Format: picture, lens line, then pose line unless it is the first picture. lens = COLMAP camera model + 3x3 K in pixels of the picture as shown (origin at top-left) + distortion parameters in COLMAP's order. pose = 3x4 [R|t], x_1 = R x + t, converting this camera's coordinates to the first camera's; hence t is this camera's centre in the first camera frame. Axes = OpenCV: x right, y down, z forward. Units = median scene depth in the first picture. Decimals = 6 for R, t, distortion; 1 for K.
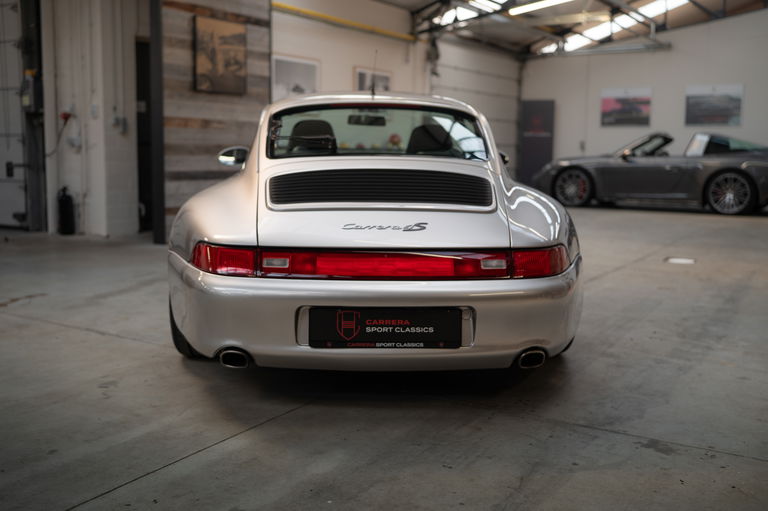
lens RADIAL K [[807.9, 0, 384.5], [0, 807.9, 255.7], [0, 0, 1]] dist [0.012477, 0.000000]
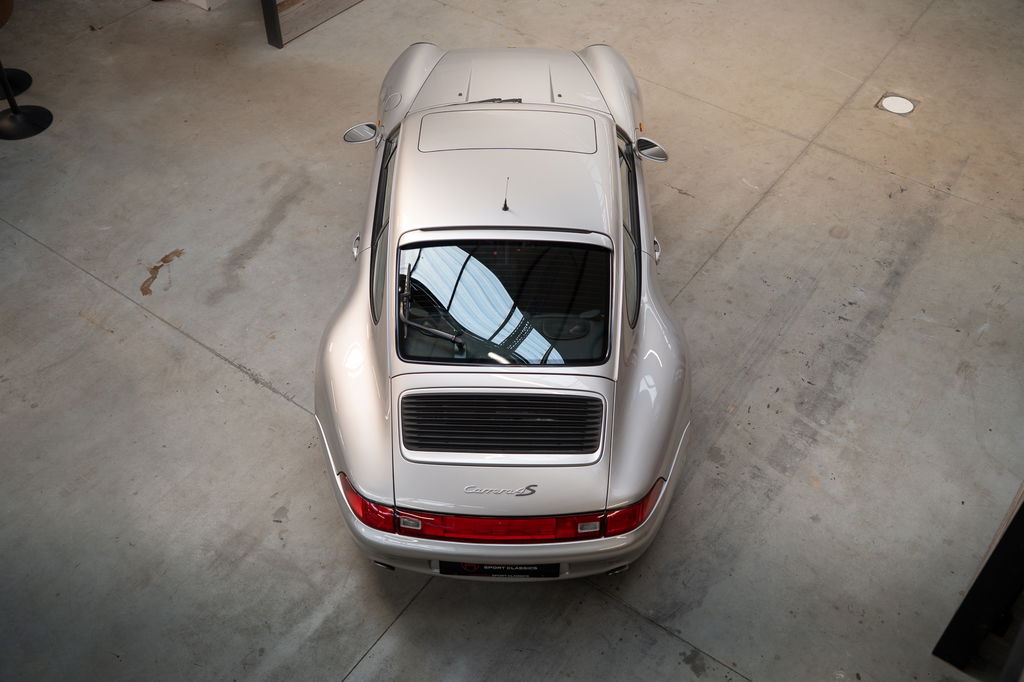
lens RADIAL K [[1077.2, 0, 510.7], [0, 1077.2, 340.1], [0, 0, 1]] dist [0.012477, 0.000000]
pose [[0.997843, 0.043783, -0.048906, 0.086918], [-0.003746, 0.781823, 0.623489, -1.251082], [0.065534, -0.621961, 0.780301, -0.098732]]
